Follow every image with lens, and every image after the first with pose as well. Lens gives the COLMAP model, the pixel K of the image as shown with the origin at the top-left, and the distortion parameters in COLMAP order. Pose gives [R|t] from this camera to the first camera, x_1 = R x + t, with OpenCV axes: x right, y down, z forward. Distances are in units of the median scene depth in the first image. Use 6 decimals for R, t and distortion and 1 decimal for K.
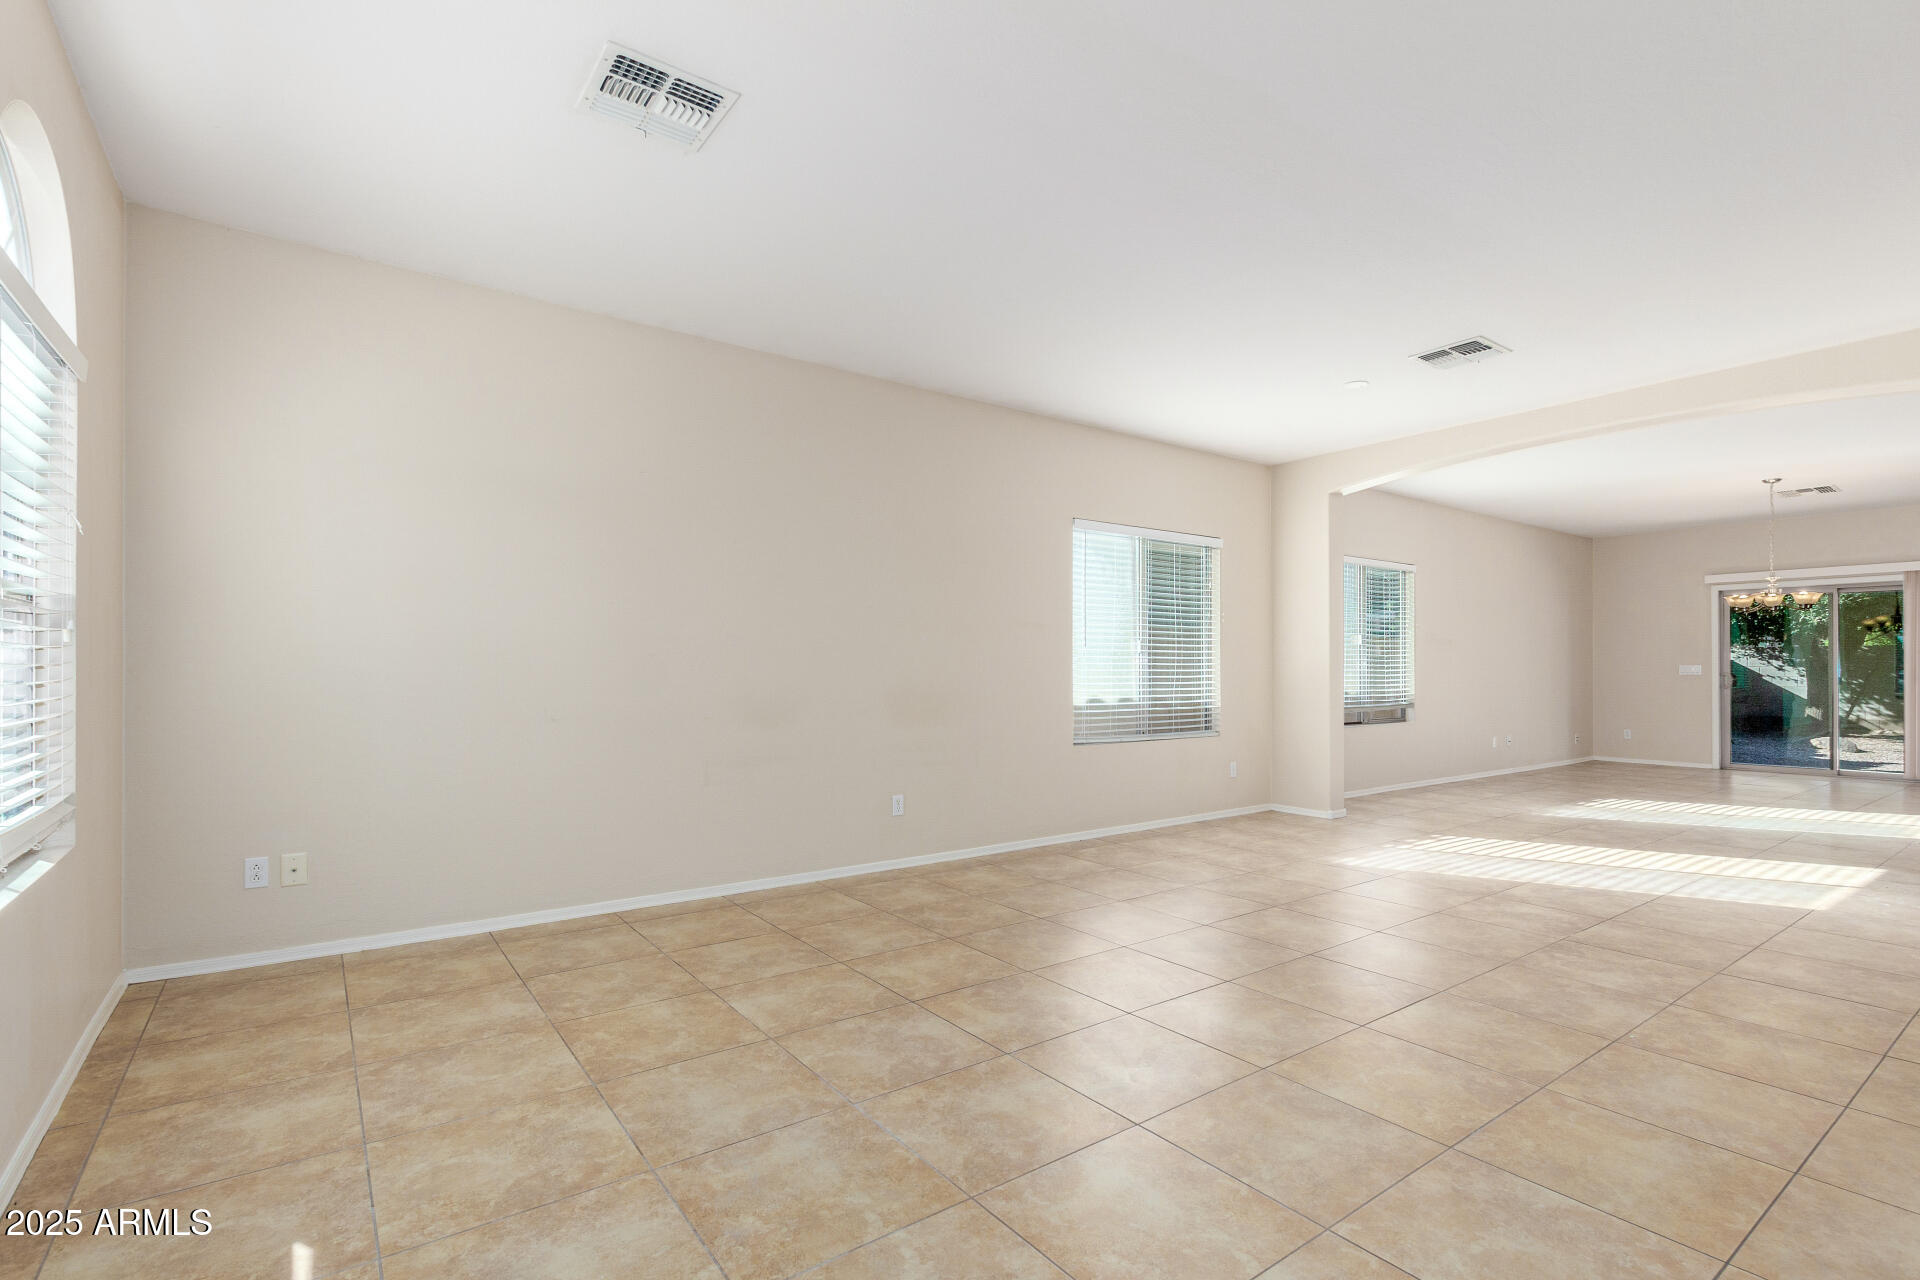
lens RADIAL K [[896.6, 0, 946.4], [0, 896.6, 655.1], [0, 0, 1]] dist [0.007778, -0.004852]
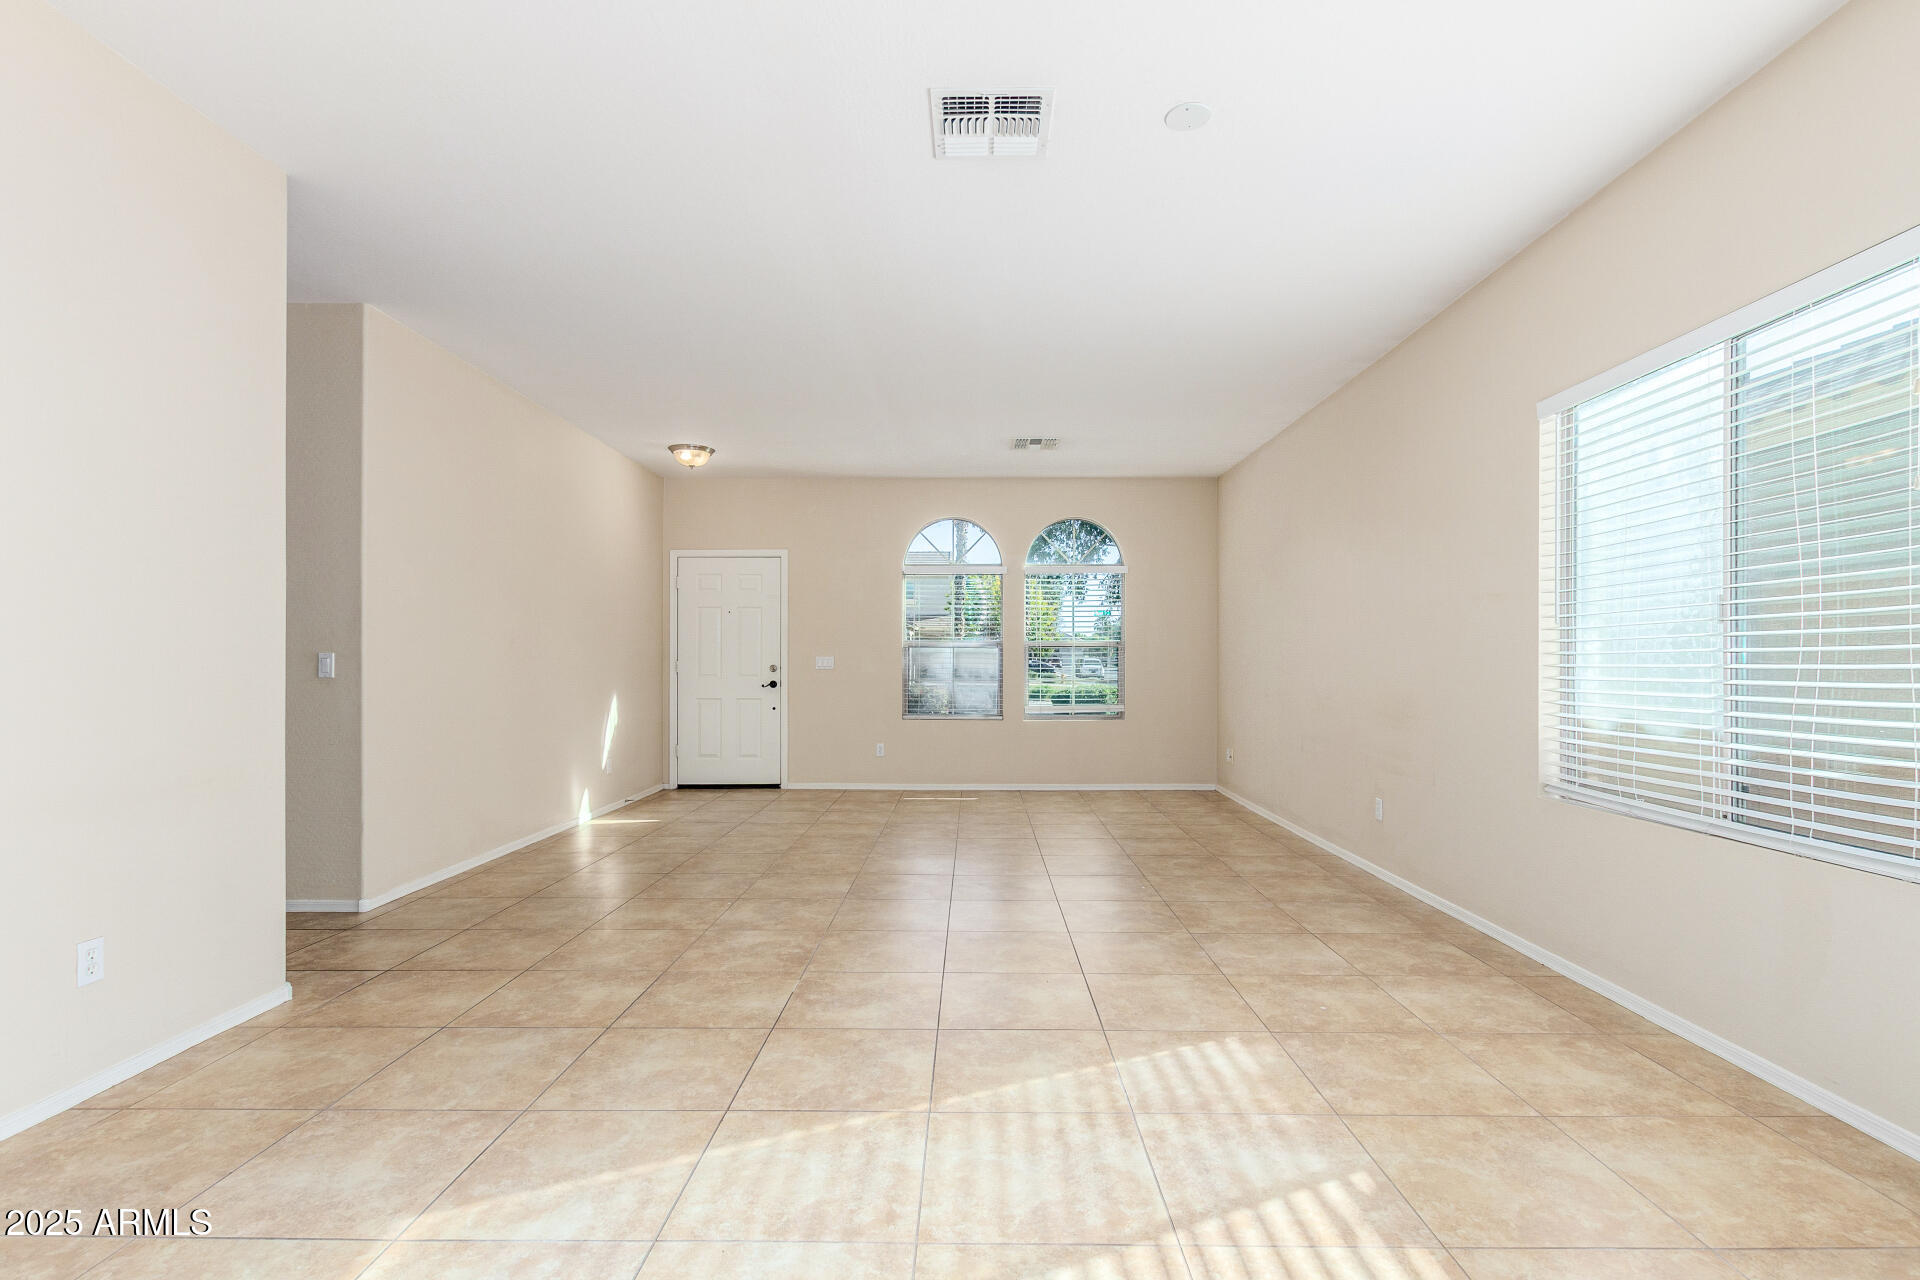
lens RADIAL K [[896.6, 0, 960.4], [0, 896.6, 653.0], [0, 0, 1]] dist [0.007778, -0.004852]
pose [[-0.595092, -0.009681, -0.803599, 1.390448], [0.010404, 0.999751, -0.019749, 0.028151], [0.803590, -0.020113, -0.594843, 1.764183]]
